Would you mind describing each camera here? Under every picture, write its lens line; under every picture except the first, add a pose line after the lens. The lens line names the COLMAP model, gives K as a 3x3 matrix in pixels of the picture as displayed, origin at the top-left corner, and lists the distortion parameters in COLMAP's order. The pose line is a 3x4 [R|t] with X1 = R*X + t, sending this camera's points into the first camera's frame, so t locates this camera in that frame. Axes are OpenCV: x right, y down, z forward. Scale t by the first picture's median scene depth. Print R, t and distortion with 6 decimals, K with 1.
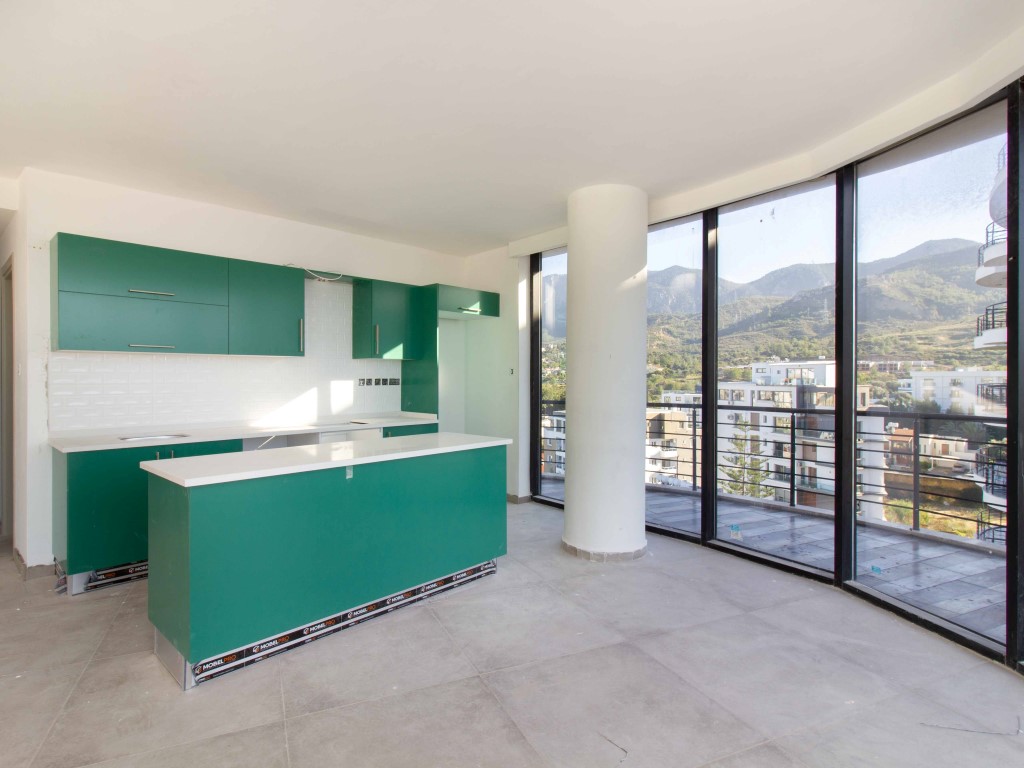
lens RADIAL K [[520.0, 0, 509.7], [0, 520.0, 390.0], [0, 0, 1]] dist [-0.002880, -0.000547]
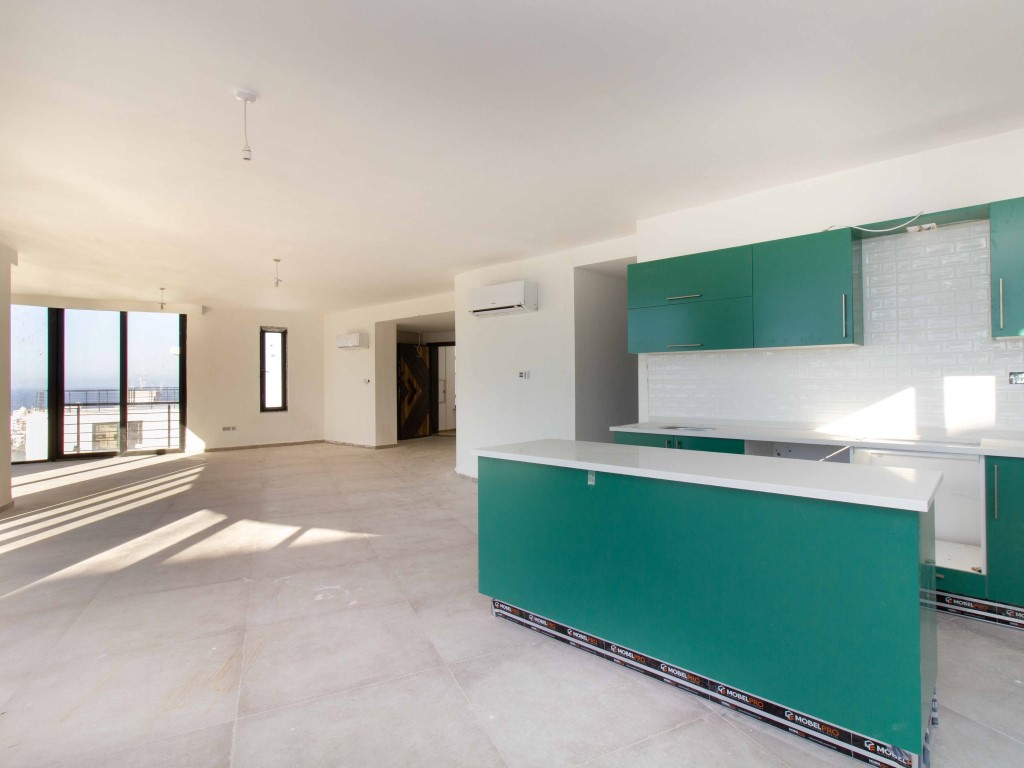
lens RADIAL K [[520.0, 0, 512.3], [0, 520.0, 385.4], [0, 0, 1]] dist [-0.002880, -0.000547]
pose [[0.056729, 0.011647, -0.998322, 0.412793], [-0.021633, 0.999712, 0.010434, -0.002789], [0.998155, 0.021005, 0.056965, 0.605936]]
